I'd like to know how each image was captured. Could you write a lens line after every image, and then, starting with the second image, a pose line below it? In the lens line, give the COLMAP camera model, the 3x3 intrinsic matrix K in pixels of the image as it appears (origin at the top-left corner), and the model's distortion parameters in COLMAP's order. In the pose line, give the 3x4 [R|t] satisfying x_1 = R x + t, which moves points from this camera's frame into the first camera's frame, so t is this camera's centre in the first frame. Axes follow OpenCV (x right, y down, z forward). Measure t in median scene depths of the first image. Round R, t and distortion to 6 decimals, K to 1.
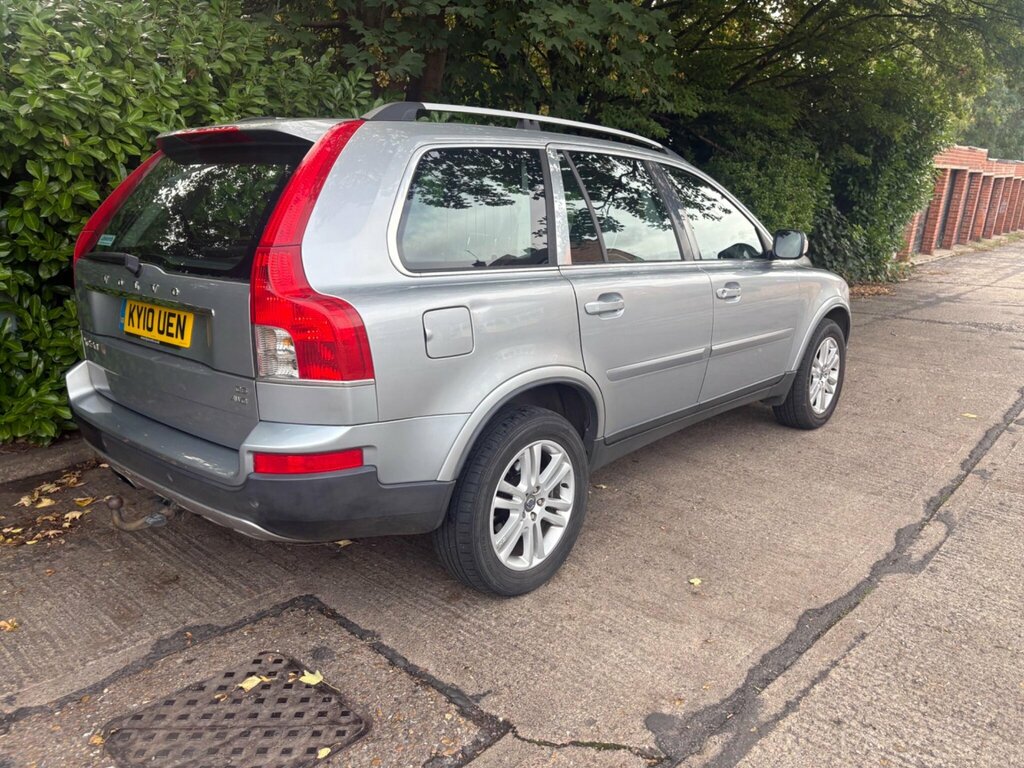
lens RADIAL K [[792.1, 0, 516.4], [0, 792.1, 390.6], [0, 0, 1]] dist [0.060471, -0.073311]
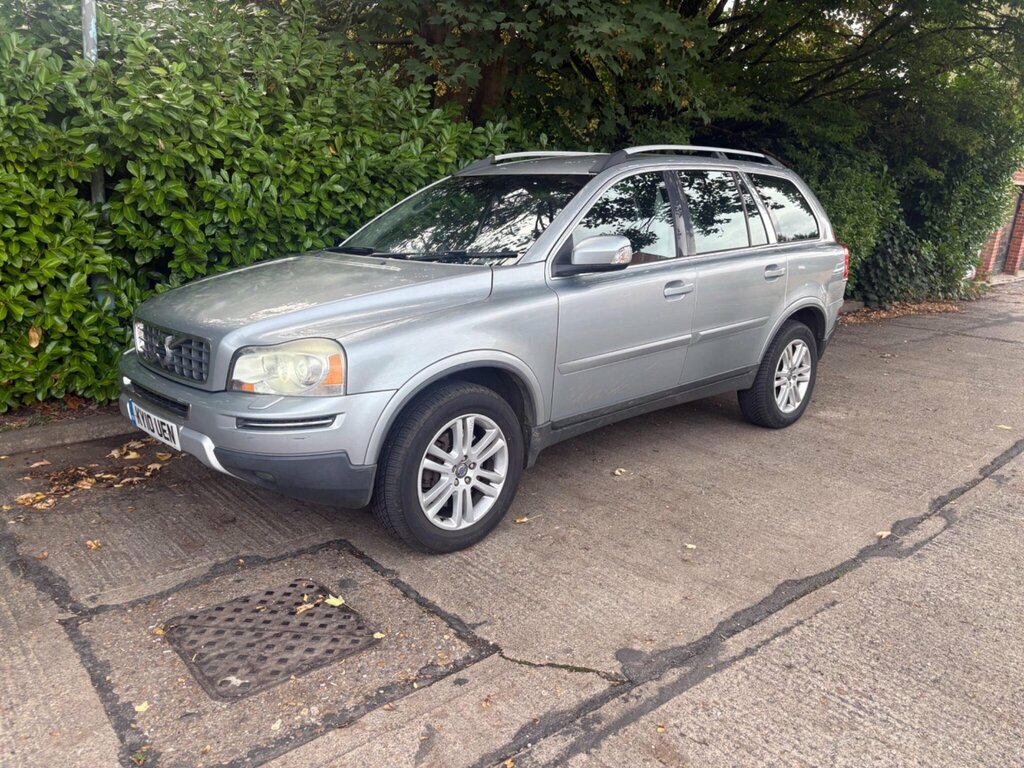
lens RADIAL K [[792.1, 0, 494.7], [0, 792.1, 402.3], [0, 0, 1]] dist [0.060471, -0.073311]
pose [[0.992625, 0.044086, -0.112926, 0.074500], [-0.044309, 0.999018, 0.000532, 0.045865], [0.112839, 0.004476, 0.993603, -0.109485]]
